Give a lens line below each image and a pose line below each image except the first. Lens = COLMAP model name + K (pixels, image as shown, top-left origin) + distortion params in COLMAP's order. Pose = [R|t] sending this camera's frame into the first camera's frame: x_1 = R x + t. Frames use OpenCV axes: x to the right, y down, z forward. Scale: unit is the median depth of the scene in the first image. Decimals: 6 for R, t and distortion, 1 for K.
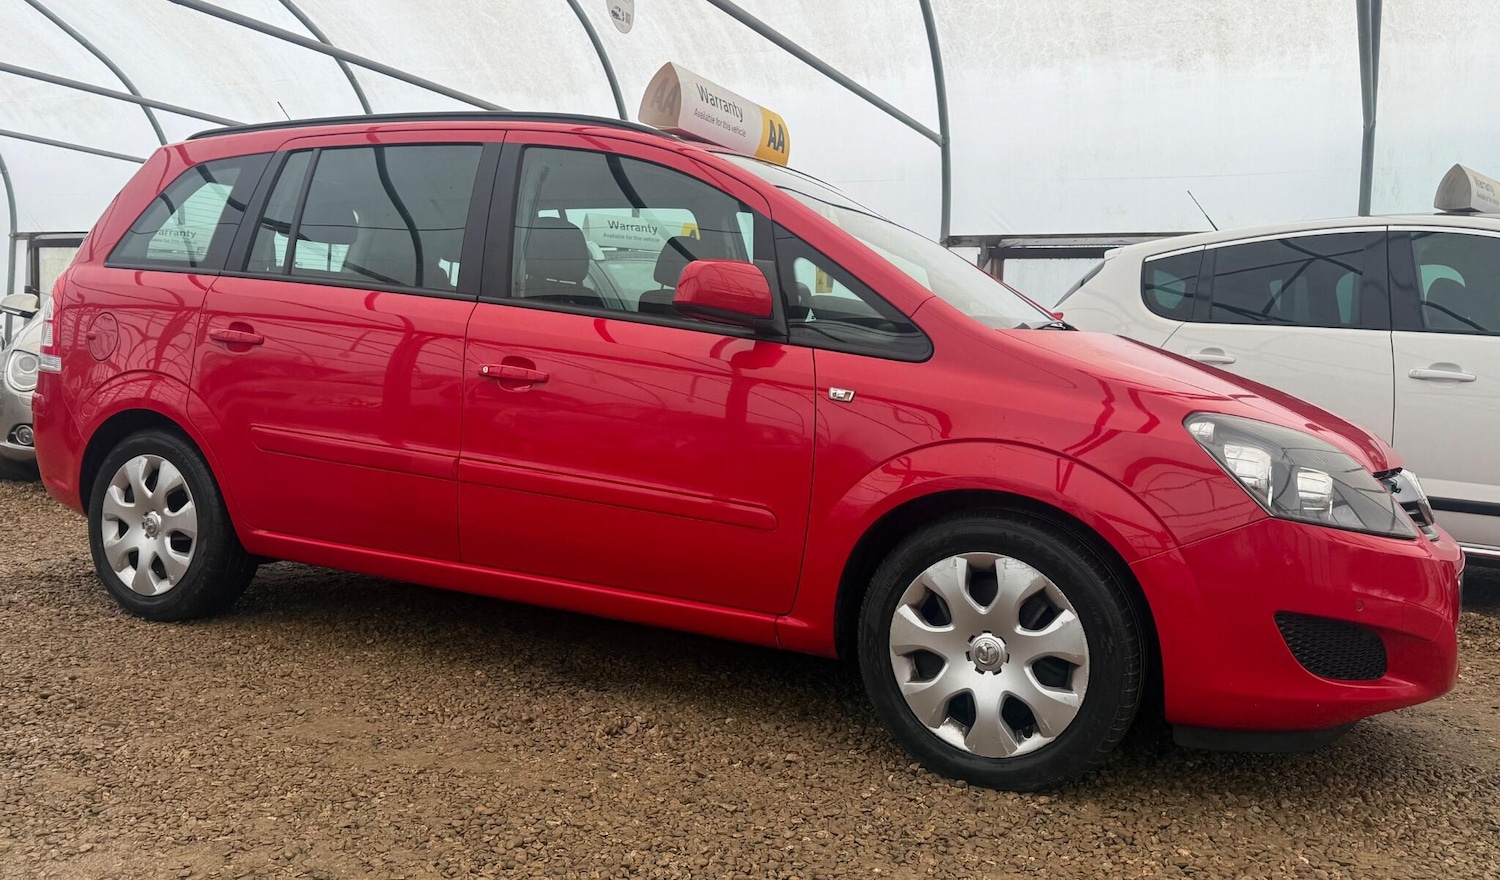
lens RADIAL K [[1260.9, 0, 760.5], [0, 1260.9, 401.3], [0, 0, 1]] dist [0.074443, -0.029844]
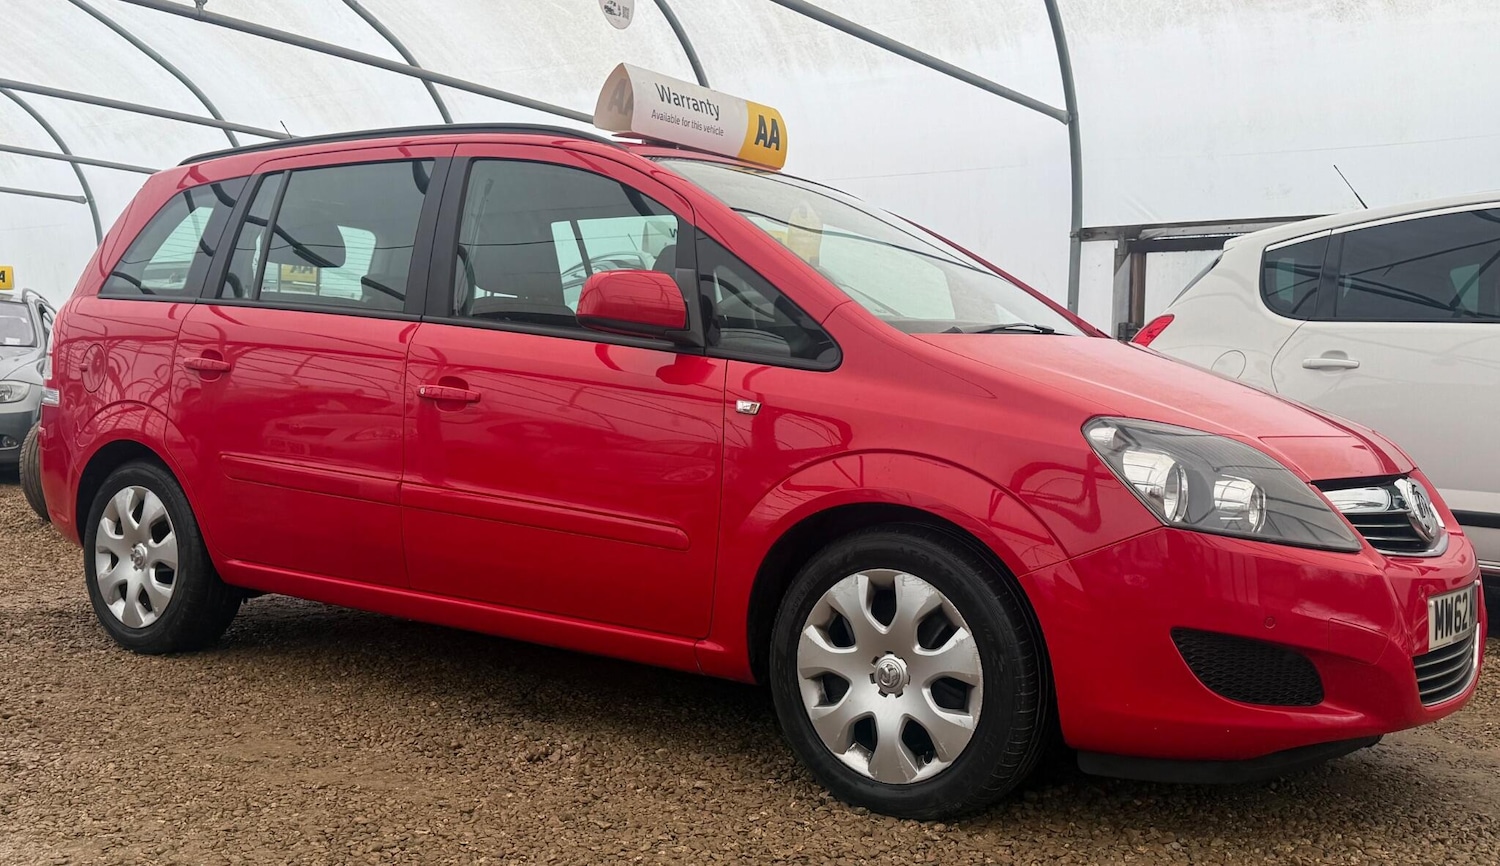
lens RADIAL K [[1516.7, 0, 751.1], [0, 1516.7, 434.5], [0, 0, 1]] dist [0.077332, 0.000000]
pose [[0.987144, -0.018362, -0.158773, 0.229227], [0.018070, 0.999831, -0.003284, 0.017750], [0.158807, 0.000373, 0.987310, -0.125546]]
